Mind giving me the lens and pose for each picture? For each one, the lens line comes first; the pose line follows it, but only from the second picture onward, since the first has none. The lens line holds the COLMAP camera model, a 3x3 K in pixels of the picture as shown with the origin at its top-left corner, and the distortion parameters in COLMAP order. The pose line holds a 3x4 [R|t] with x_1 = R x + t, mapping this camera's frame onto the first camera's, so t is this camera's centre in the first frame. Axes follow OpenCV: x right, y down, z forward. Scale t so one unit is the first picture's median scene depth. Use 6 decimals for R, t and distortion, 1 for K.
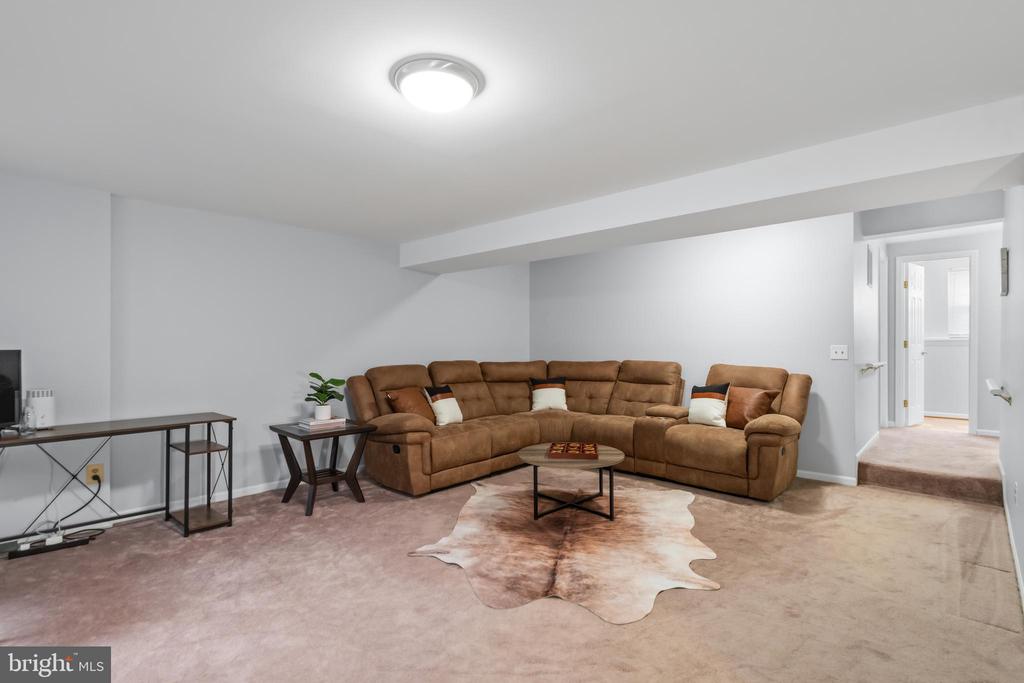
lens RADIAL K [[505.9, 0, 506.2], [0, 505.9, 345.7], [0, 0, 1]] dist [0.003875, 0.000995]
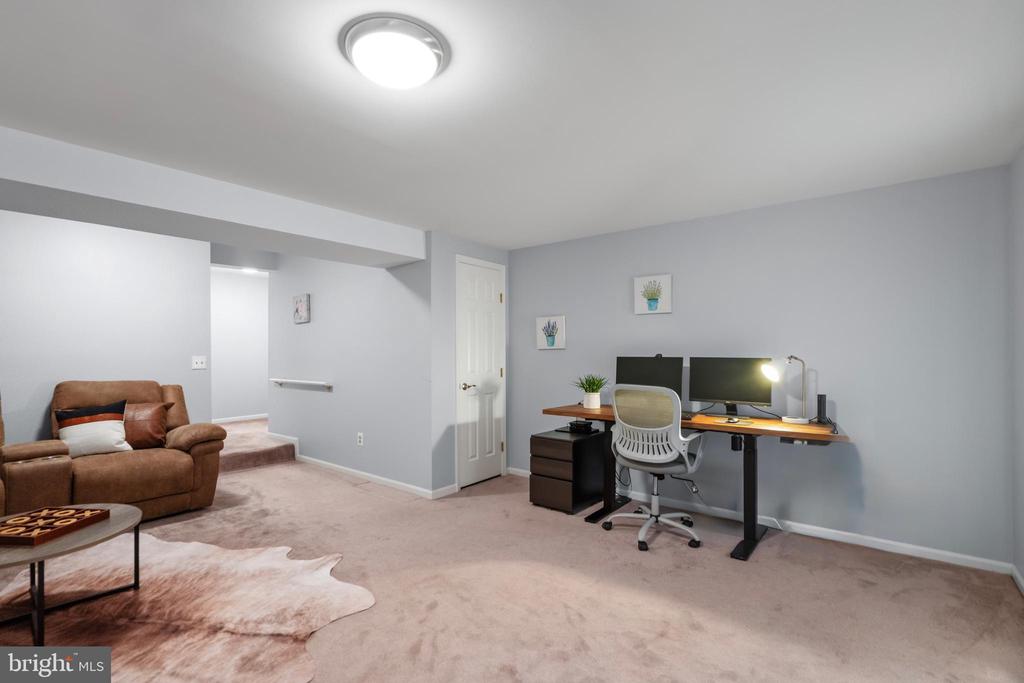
lens RADIAL K [[472.0, 0, 506.1], [0, 472.0, 339.6], [0, 0, 1]] dist [0.000196, 0.000422]
pose [[-0.067082, 0.026439, 0.997397, -0.574589], [0.015868, 0.999551, -0.025429, -0.001153], [-0.997621, 0.014121, -0.067472, 0.518964]]
